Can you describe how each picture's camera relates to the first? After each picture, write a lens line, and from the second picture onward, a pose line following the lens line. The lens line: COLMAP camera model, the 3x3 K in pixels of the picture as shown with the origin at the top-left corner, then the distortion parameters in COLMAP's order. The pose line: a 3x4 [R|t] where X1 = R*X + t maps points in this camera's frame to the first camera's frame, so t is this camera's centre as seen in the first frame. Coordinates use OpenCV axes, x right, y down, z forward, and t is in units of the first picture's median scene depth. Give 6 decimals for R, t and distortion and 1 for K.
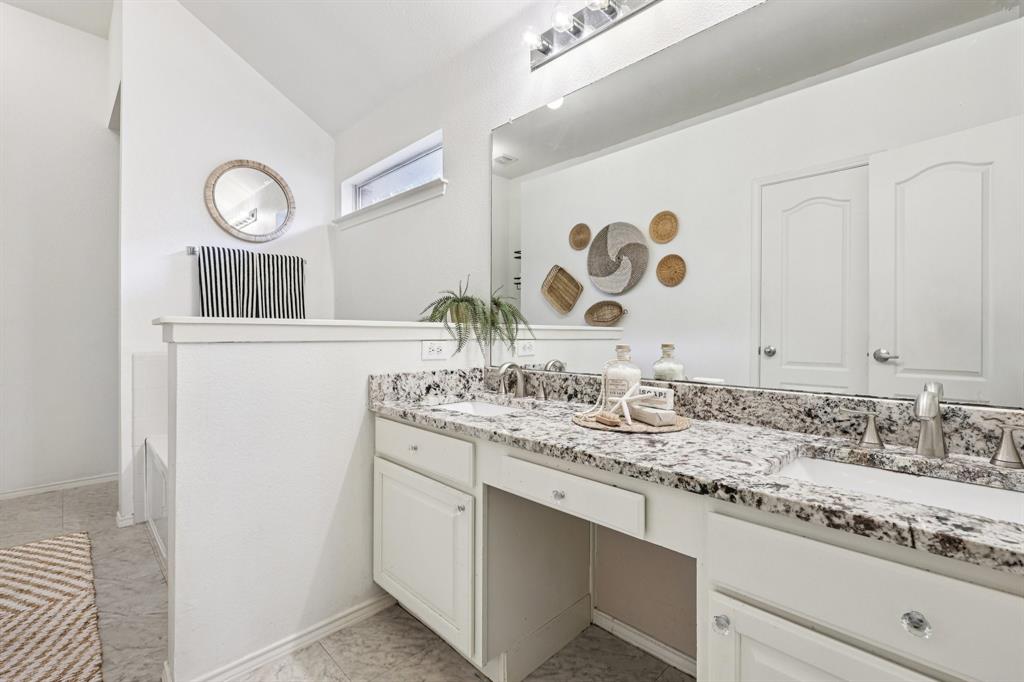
lens RADIAL K [[448.9, 0, 516.7], [0, 448.9, 335.1], [0, 0, 1]] dist [0.000490, 0.000755]
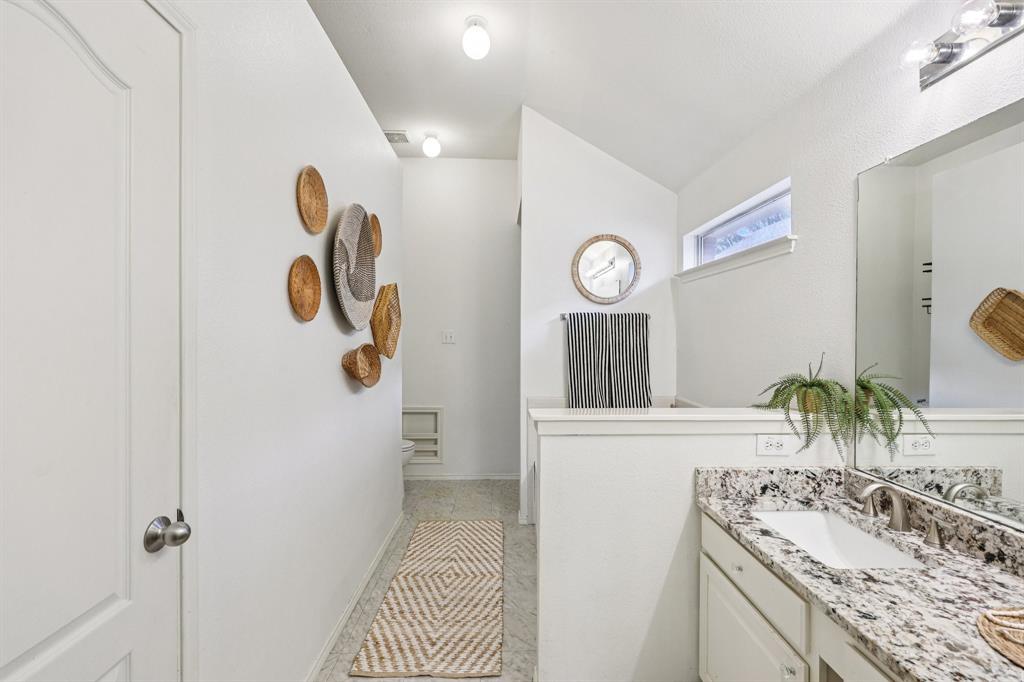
lens RADIAL K [[448.9, 0, 516.7], [0, 448.9, 335.1], [0, 0, 1]] dist [0.000490, 0.000755]
pose [[0.724472, 0.003174, -0.689297, 0.060834], [-0.004500, 0.999990, -0.000125, -0.178282], [0.689289, 0.003192, 0.724479, 0.002805]]
